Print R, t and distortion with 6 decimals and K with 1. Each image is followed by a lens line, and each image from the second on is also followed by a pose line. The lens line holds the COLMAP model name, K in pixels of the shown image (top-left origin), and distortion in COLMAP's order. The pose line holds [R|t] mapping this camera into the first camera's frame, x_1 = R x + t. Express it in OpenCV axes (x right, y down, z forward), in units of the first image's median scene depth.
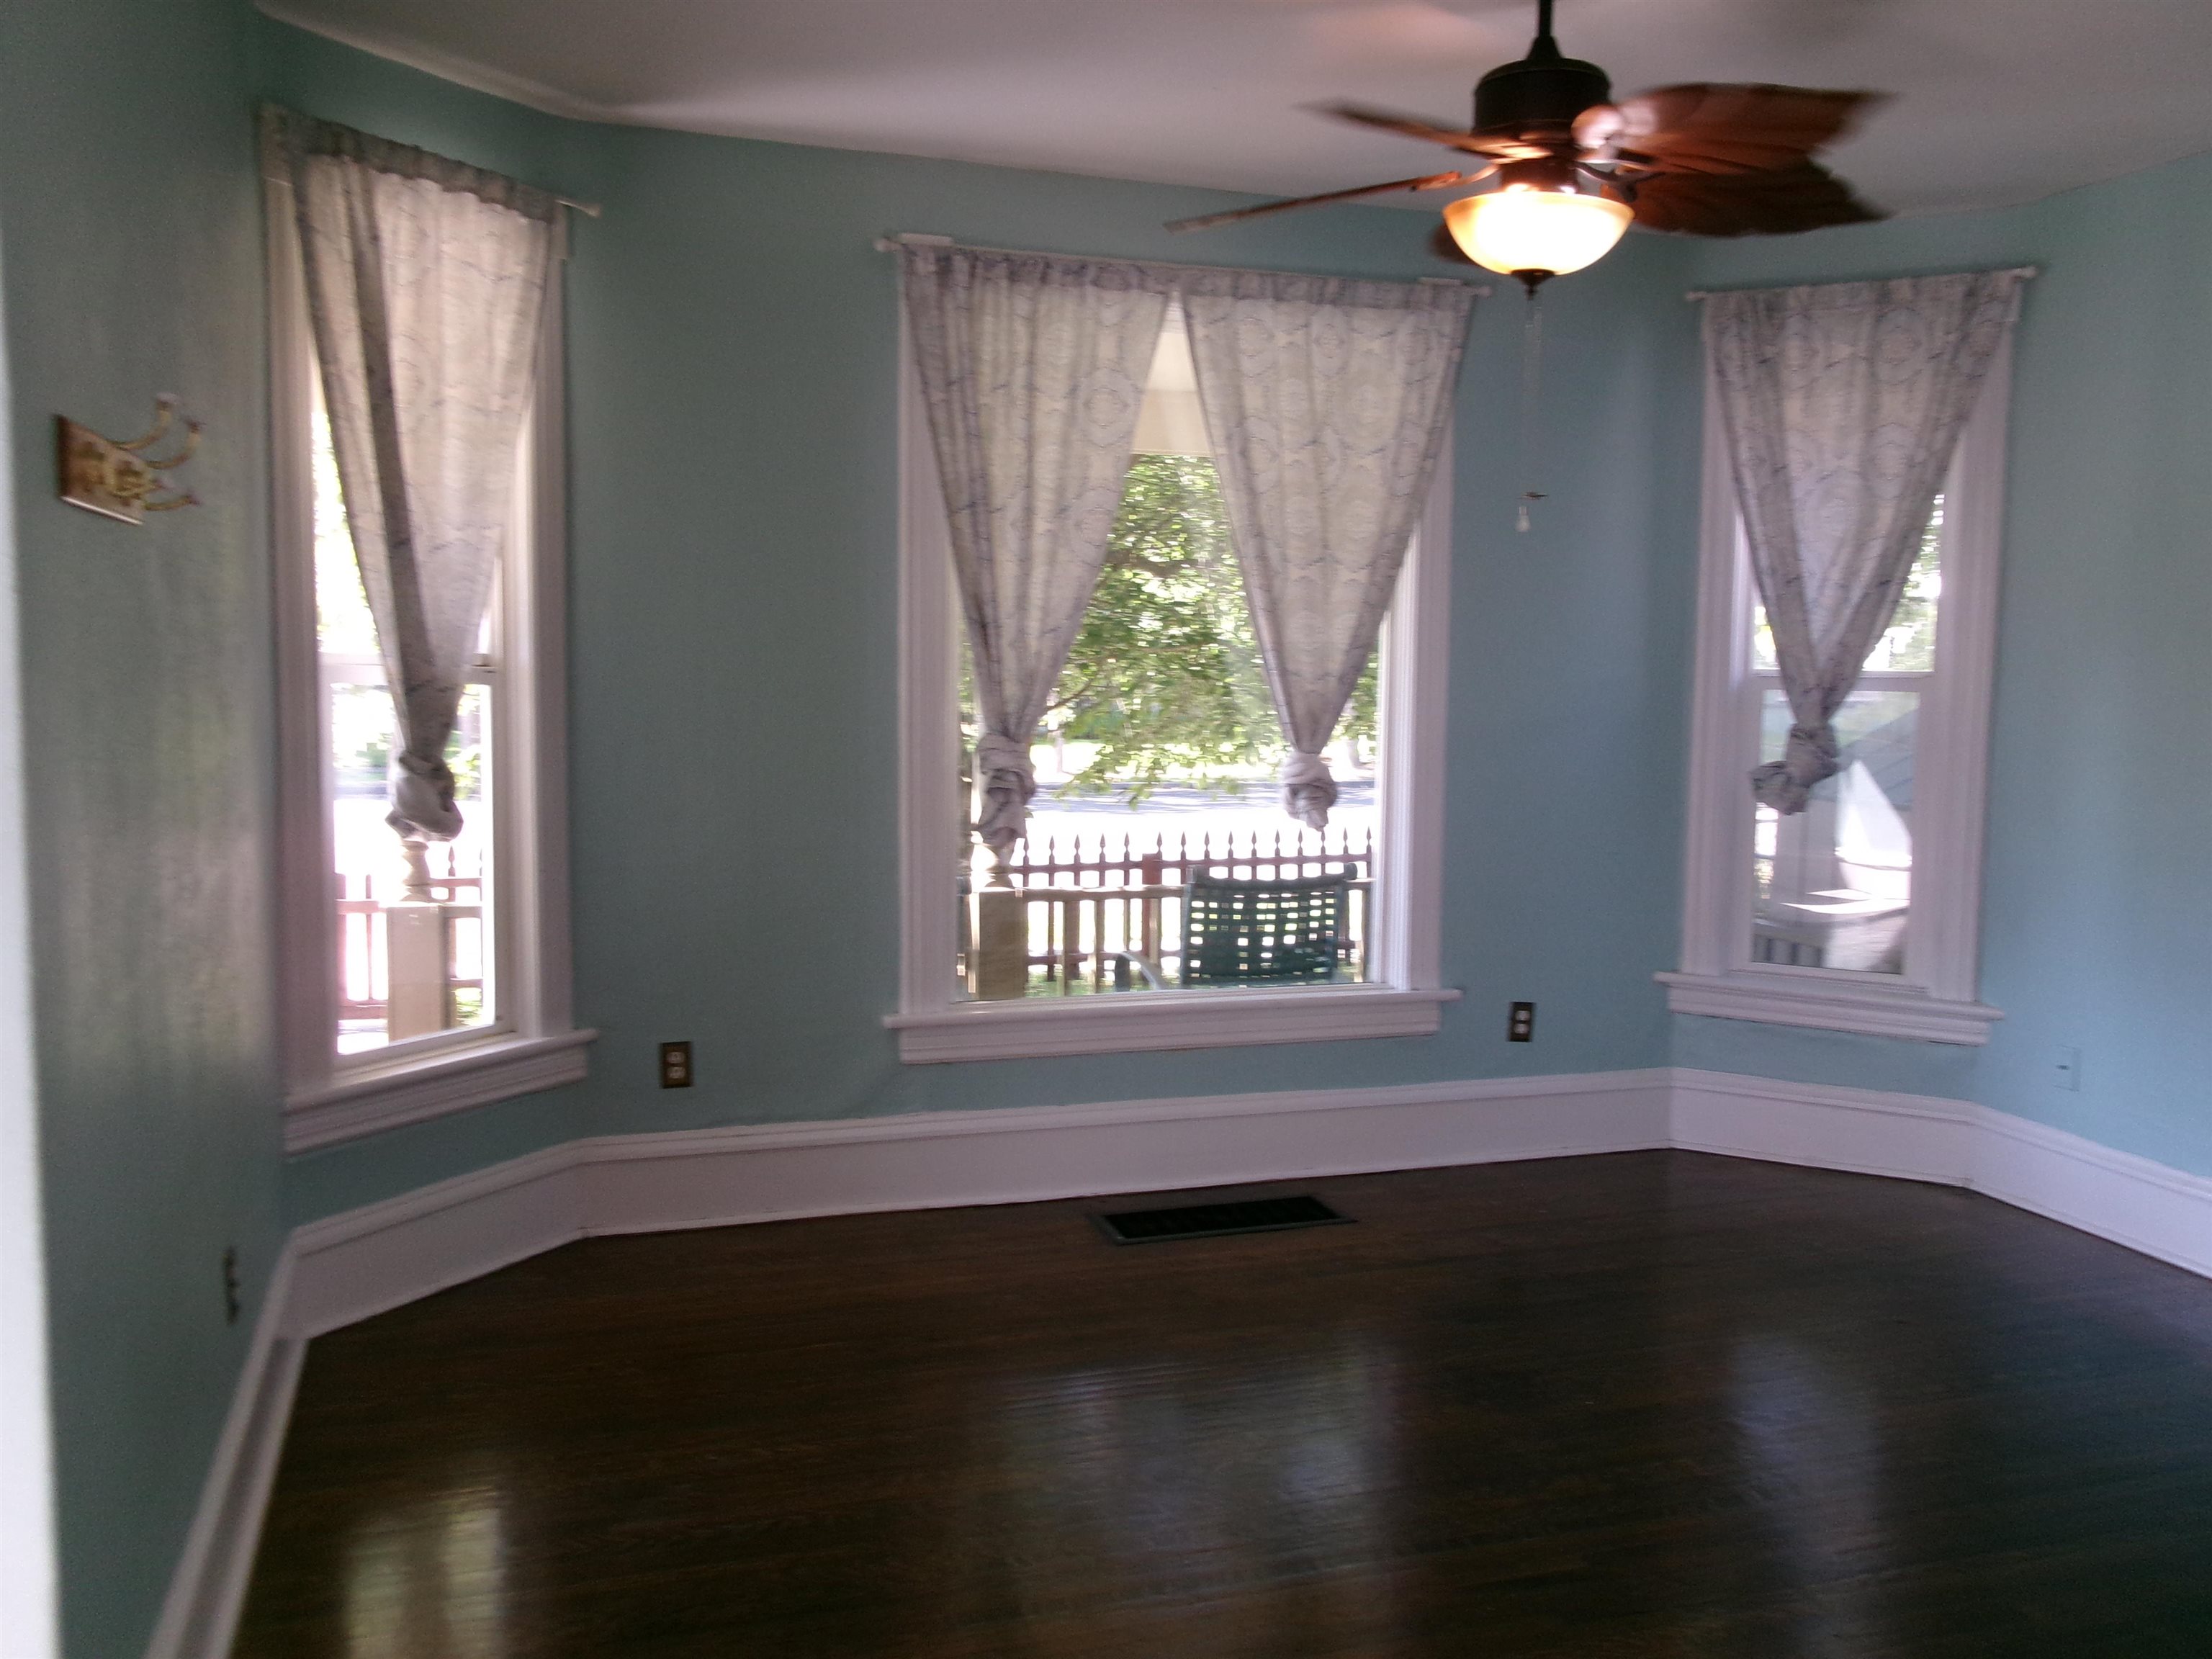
lens RADIAL K [[1837.2, 0, 1106.0], [0, 1837.2, 829.5], [0, 0, 1]] dist [0.003029, 0.010376]
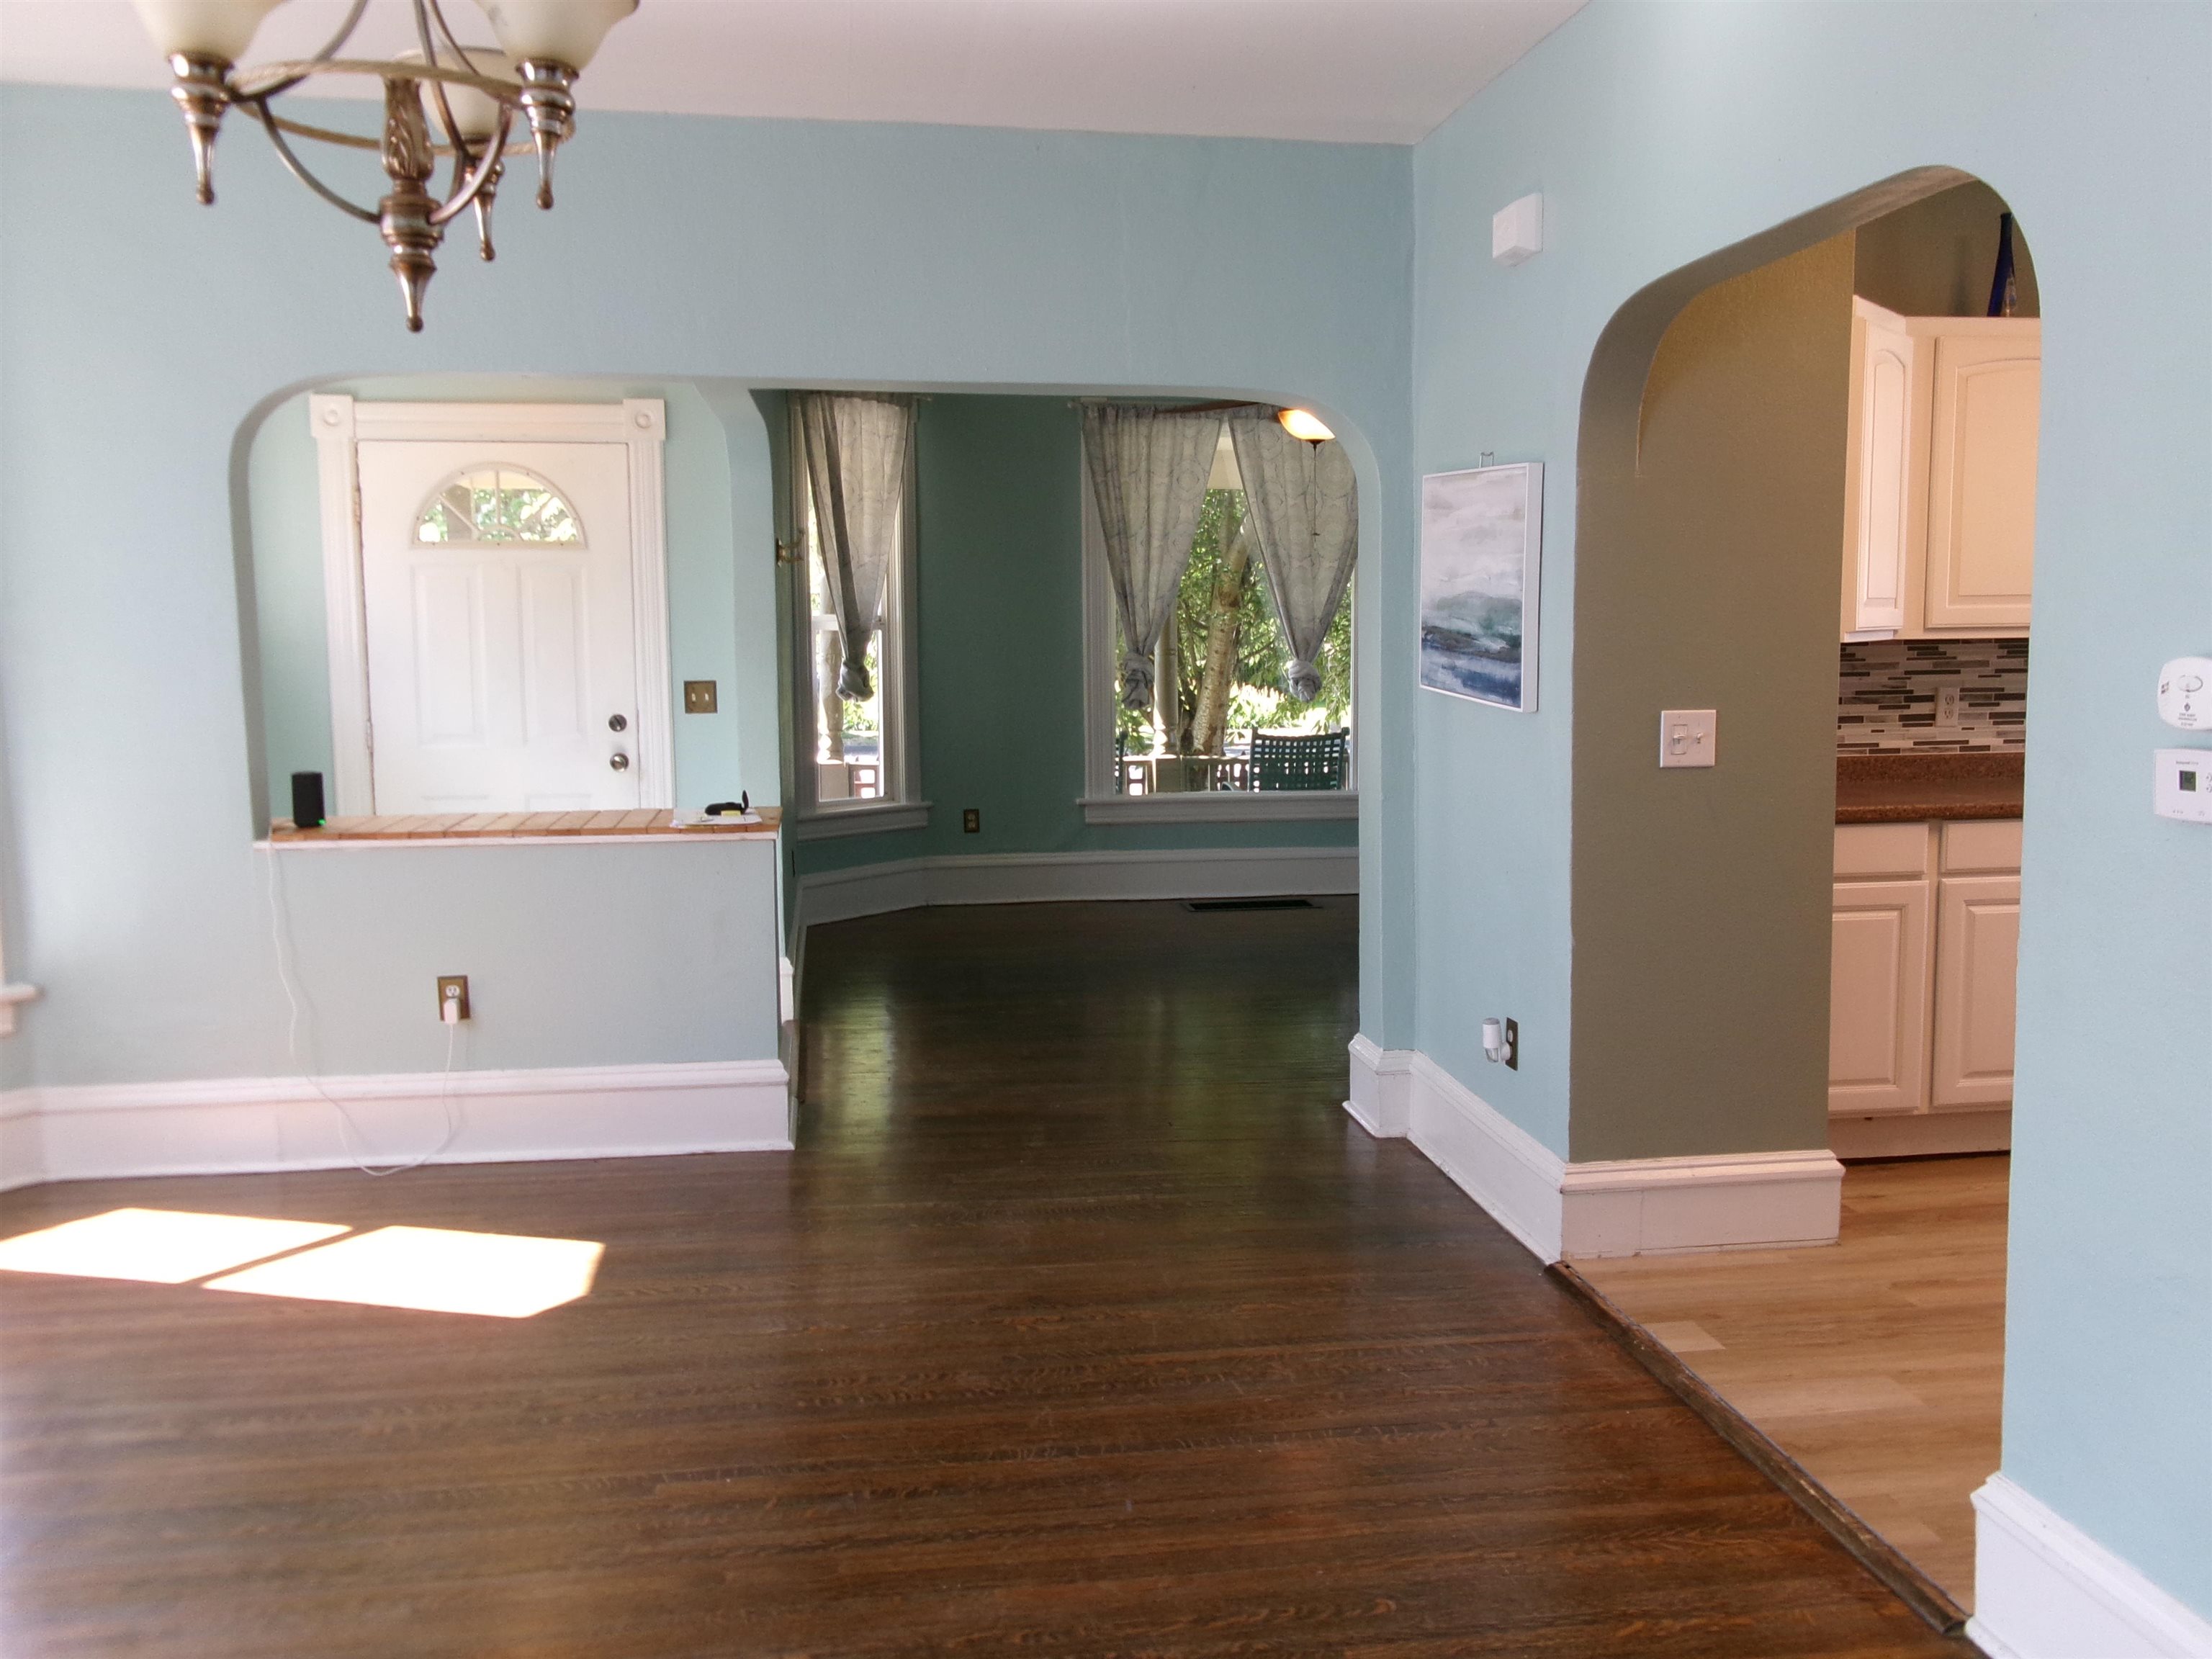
lens RADIAL K [[1854.1, 0, 1106.0], [0, 1854.1, 829.5], [0, 0, 1]] dist [0.010006, 0.011551]
pose [[0.982630, 0.003755, -0.185535, 0.264662], [-0.000960, 0.999885, 0.015152, 0.100927], [0.185570, -0.014710, 0.982521, -0.885793]]
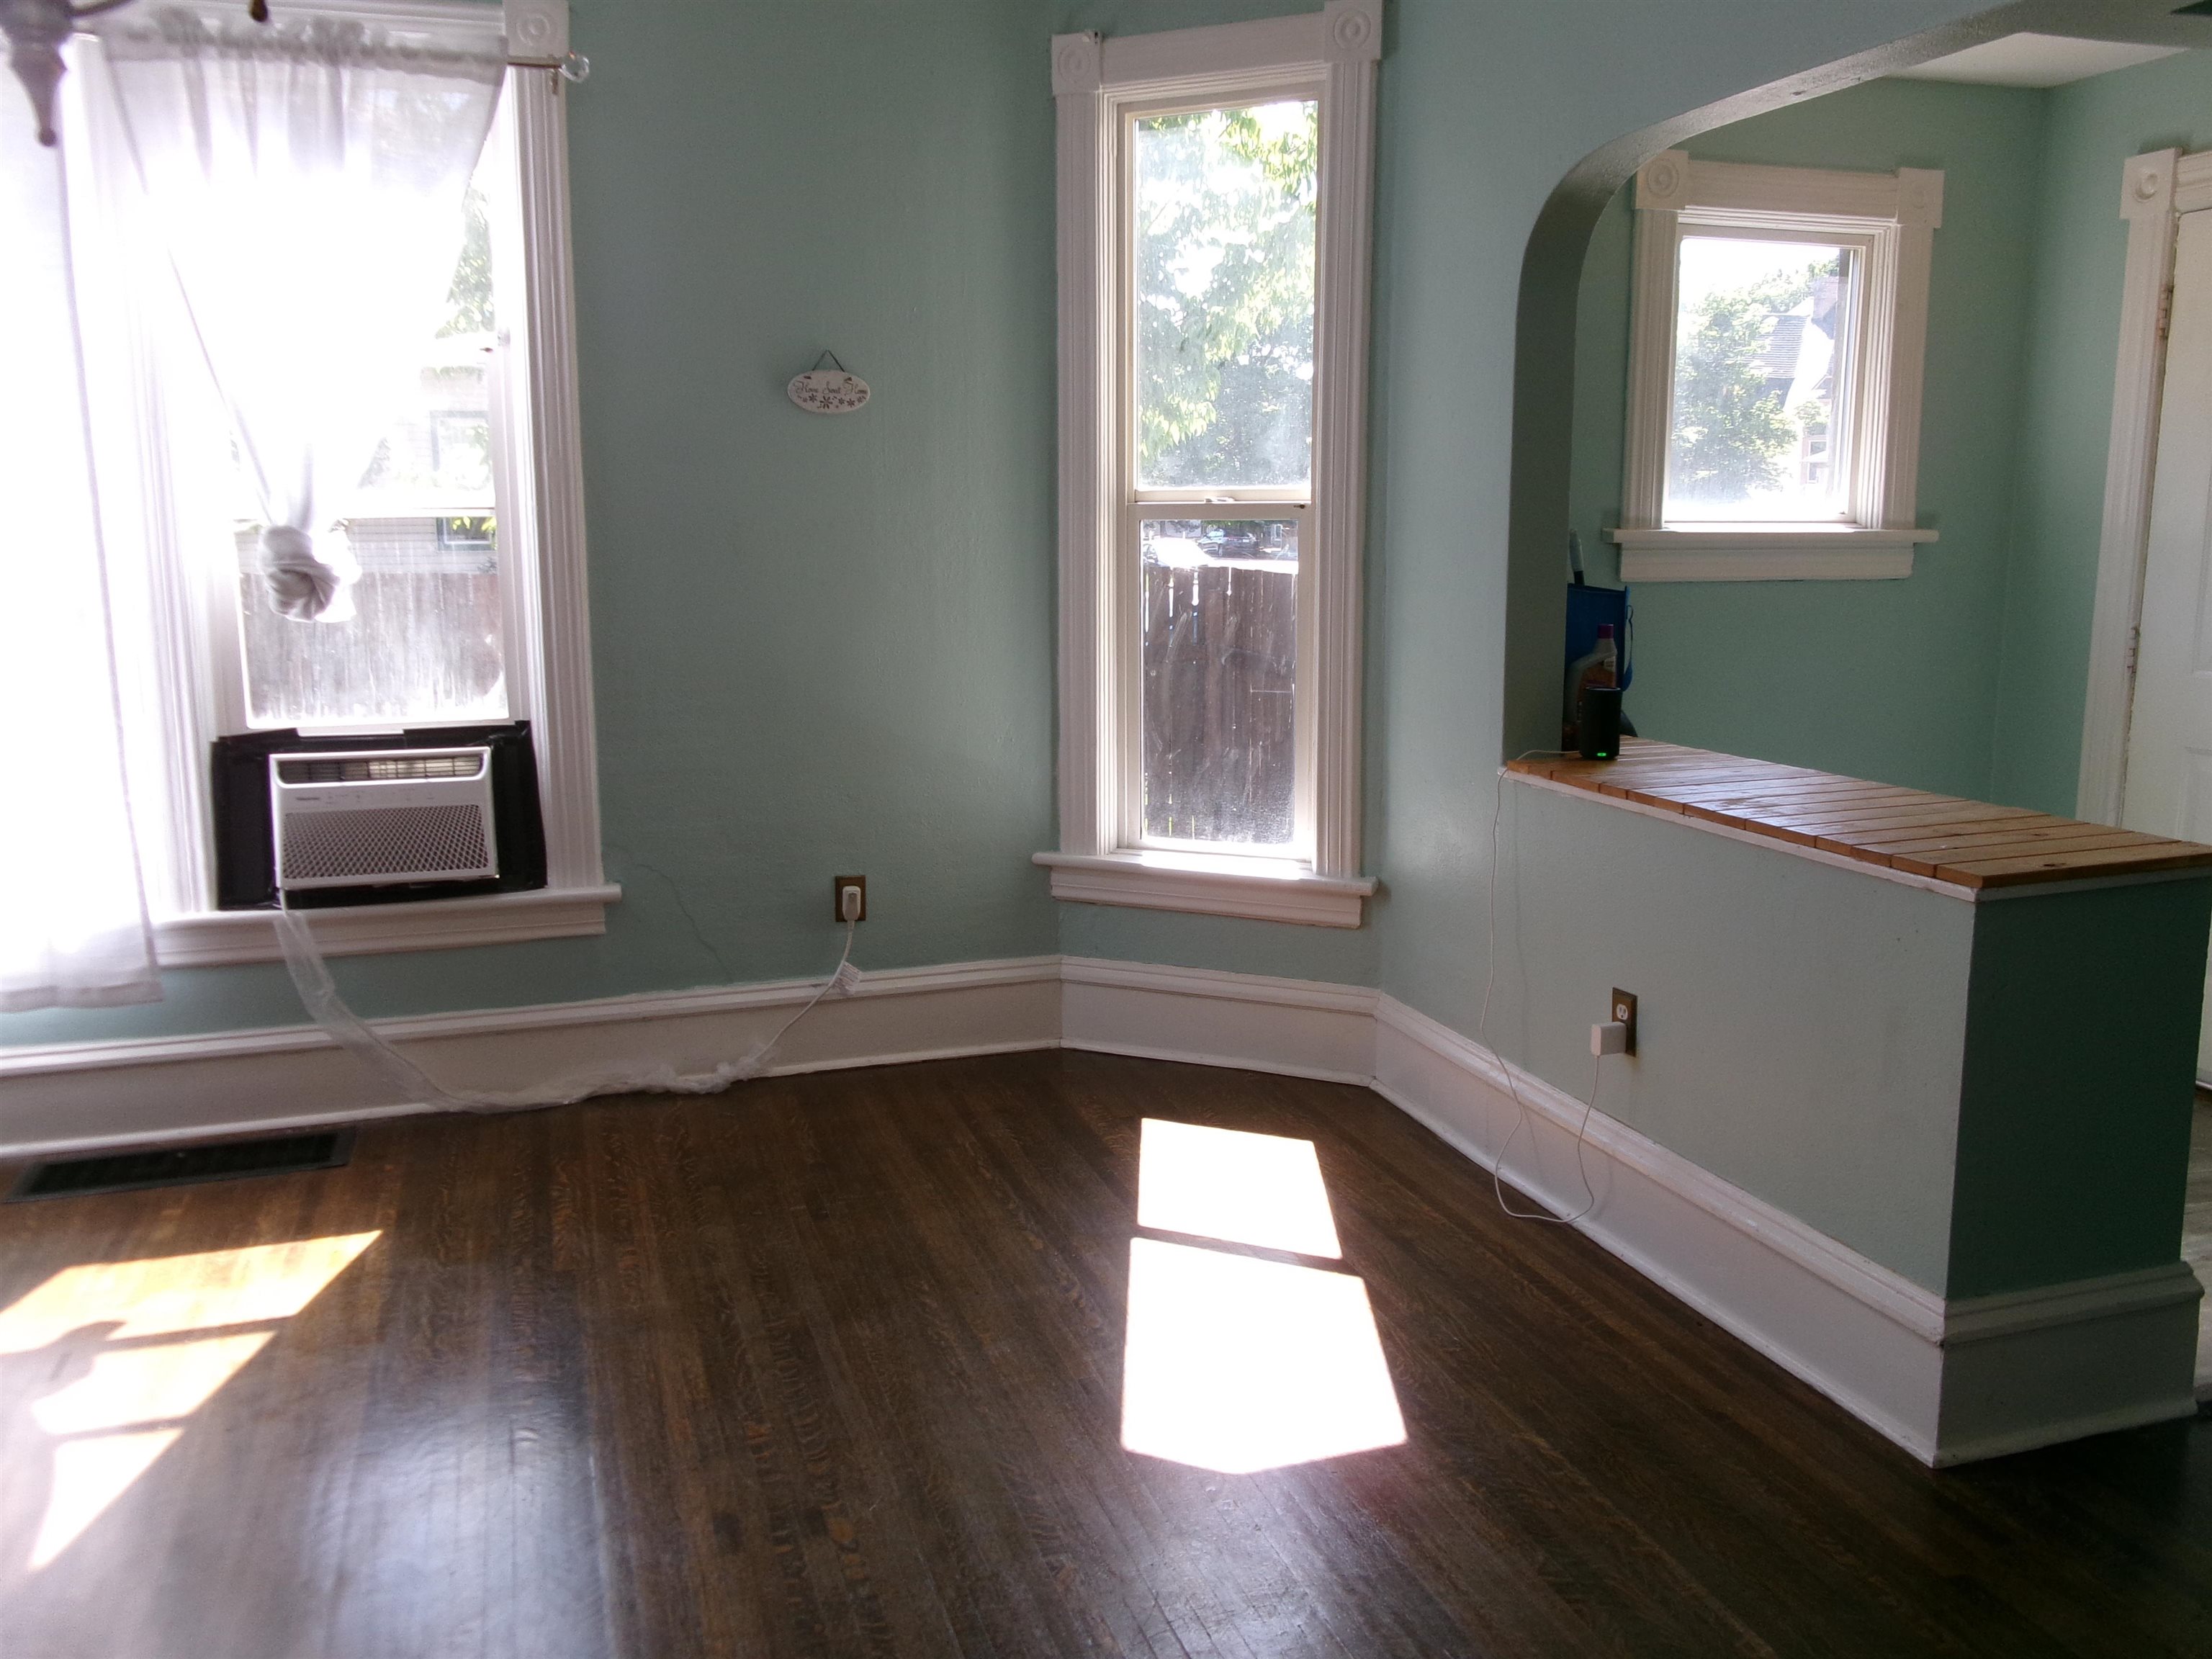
lens RADIAL K [[1837.2, 0, 1106.0], [0, 1837.2, 829.5], [0, 0, 1]] dist [0.003029, 0.010376]
pose [[-0.010707, 0.160048, -0.987051, 0.421747], [-0.087198, 0.983198, 0.160369, 0.038611], [0.996133, 0.087786, 0.003428, -0.174734]]
